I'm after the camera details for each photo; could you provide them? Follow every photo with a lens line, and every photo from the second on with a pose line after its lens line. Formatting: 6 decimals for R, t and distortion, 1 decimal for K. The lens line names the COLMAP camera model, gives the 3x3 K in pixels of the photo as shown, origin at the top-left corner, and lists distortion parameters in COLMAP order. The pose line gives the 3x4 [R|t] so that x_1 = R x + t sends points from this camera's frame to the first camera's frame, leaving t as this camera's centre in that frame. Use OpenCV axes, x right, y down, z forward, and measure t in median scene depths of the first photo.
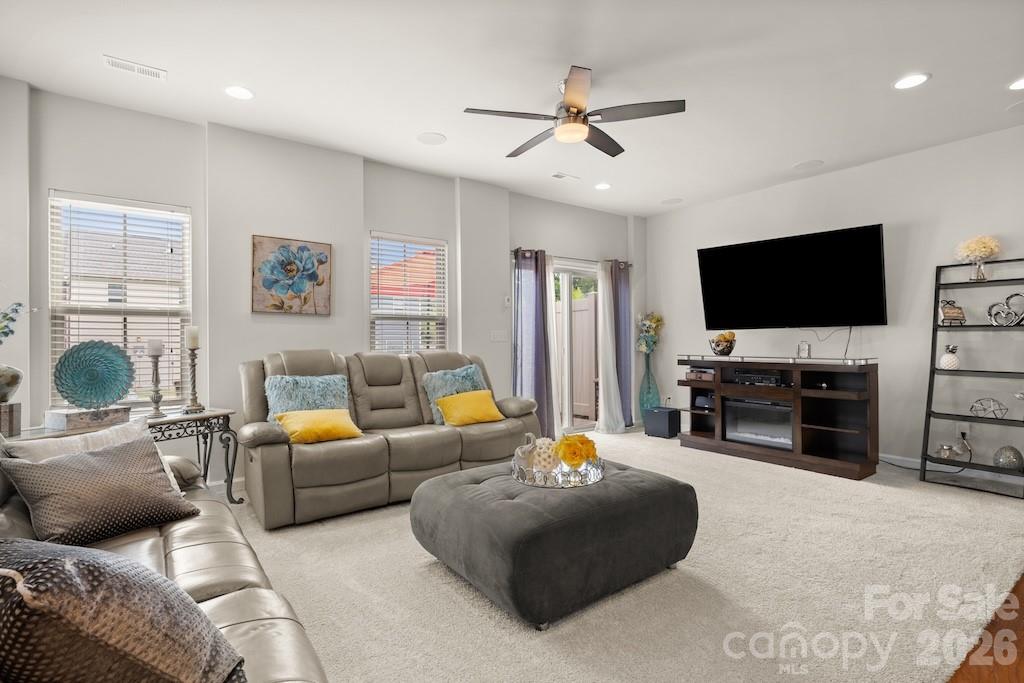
lens RADIAL K [[498.5, 0, 515.5], [0, 498.5, 343.7], [0, 0, 1]] dist [-0.004922, -0.000018]
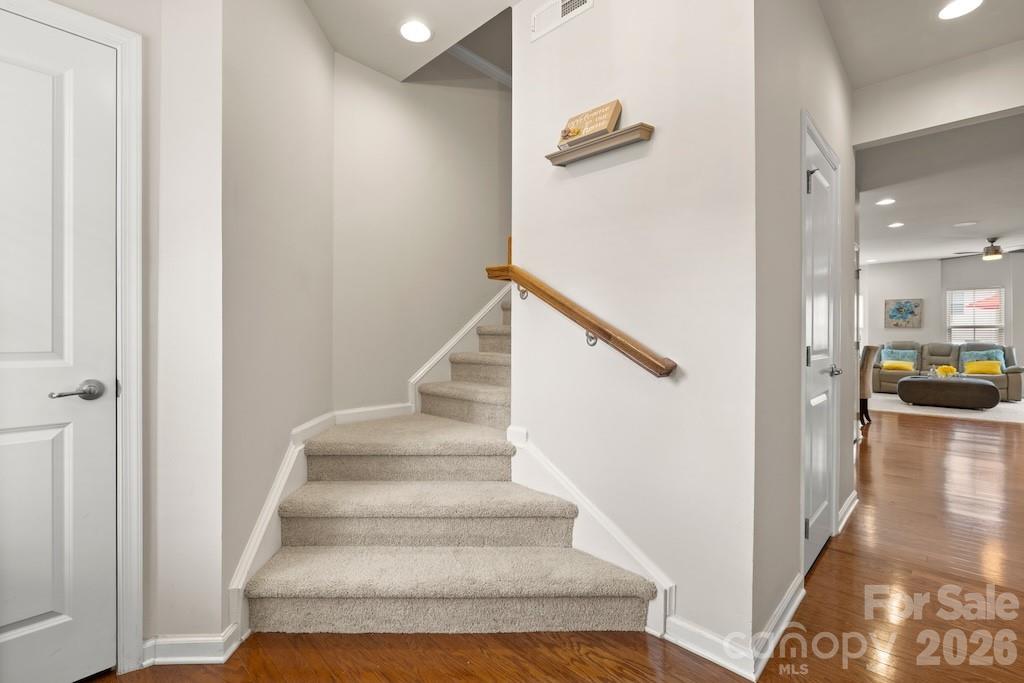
lens RADIAL K [[460.0, 0, 512.0], [0, 460.0, 340.1], [0, 0, 1]] dist [-0.004230, 0.000274]
pose [[0.171235, 0.012292, -0.985153, 1.555933], [-0.008454, 0.999904, 0.011007, -0.001505], [0.985194, 0.006443, 0.171323, -1.422179]]
